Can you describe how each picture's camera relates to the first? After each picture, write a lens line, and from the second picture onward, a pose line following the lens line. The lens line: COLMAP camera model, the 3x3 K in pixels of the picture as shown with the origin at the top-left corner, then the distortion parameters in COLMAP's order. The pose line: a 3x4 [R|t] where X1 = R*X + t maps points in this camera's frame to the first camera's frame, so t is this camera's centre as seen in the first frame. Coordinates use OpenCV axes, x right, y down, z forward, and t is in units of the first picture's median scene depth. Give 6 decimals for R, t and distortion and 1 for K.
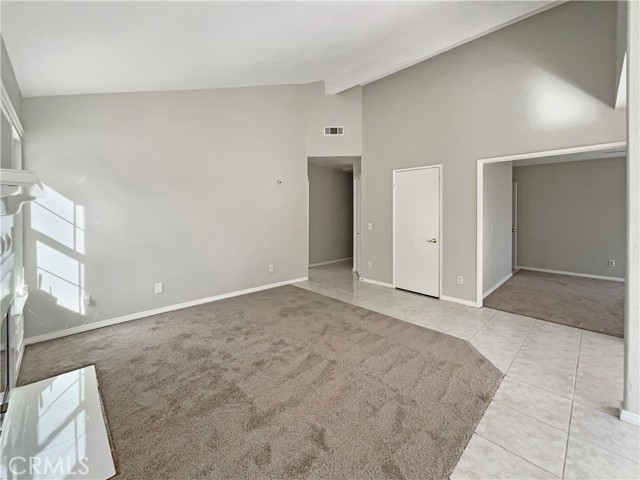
lens RADIAL K [[269.0, 0, 320.9], [0, 269.0, 212.9], [0, 0, 1]] dist [0.001185, 0.000151]
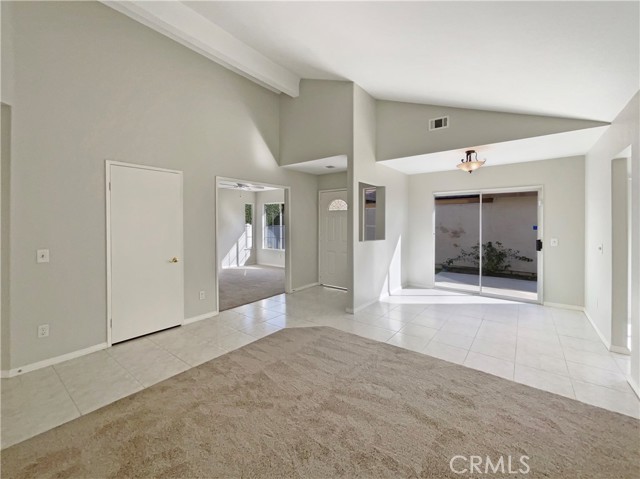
lens RADIAL K [[266.2, 0, 329.7], [0, 266.2, 224.9], [0, 0, 1]] dist [0.001155, 0.000323]
pose [[-0.144973, -0.008867, 0.989396, -0.664126], [0.005967, 0.999934, 0.009835, -0.015918], [-0.989418, 0.007329, -0.144911, 0.907799]]
